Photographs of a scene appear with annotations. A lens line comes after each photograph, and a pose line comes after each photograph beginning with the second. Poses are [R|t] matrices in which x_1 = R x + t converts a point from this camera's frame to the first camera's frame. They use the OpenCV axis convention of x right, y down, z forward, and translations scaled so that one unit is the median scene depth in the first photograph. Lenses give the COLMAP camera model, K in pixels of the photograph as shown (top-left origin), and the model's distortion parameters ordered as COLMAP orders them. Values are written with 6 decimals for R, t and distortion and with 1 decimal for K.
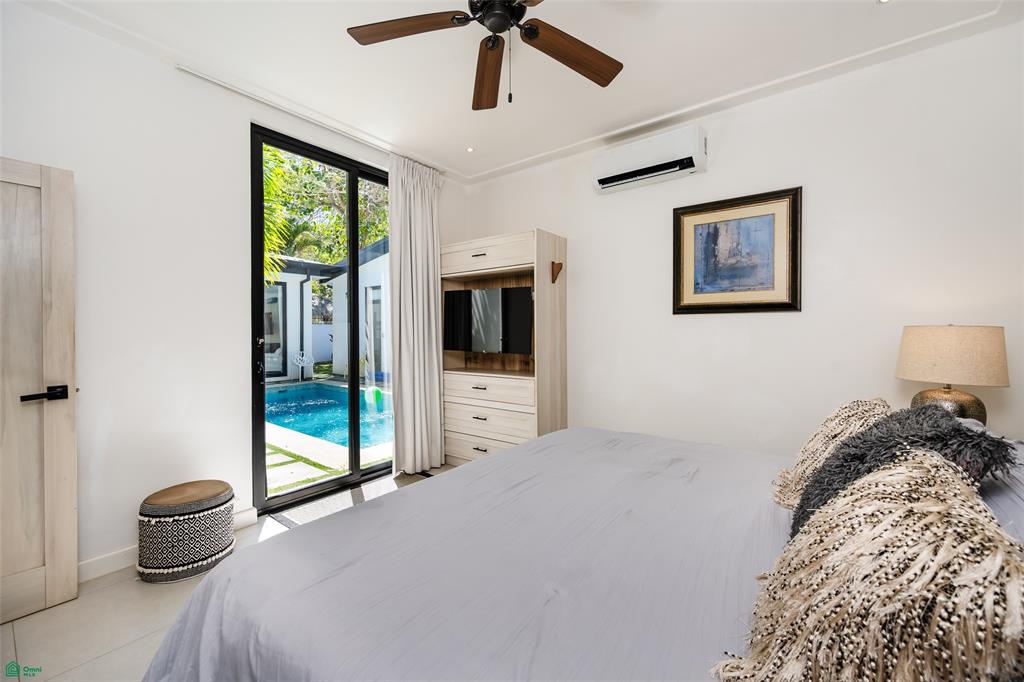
lens RADIAL K [[408.7, 0, 509.4], [0, 408.7, 336.2], [0, 0, 1]] dist [-0.001544, 0.000103]
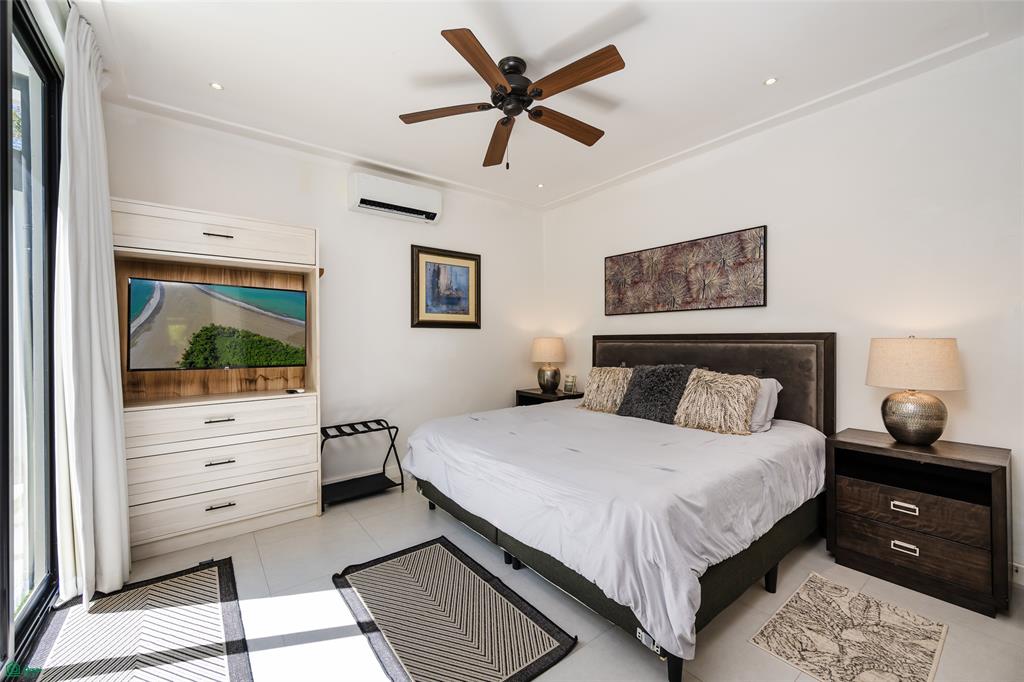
lens RADIAL K [[408.7, 0, 506.3], [0, 408.7, 338.8], [0, 0, 1]] dist [-0.001544, 0.000103]
pose [[0.261793, 0.003527, 0.965118, -0.776635], [0.013712, 0.999879, -0.007374, -0.005000], [-0.965027, 0.015164, 0.261713, 0.399758]]
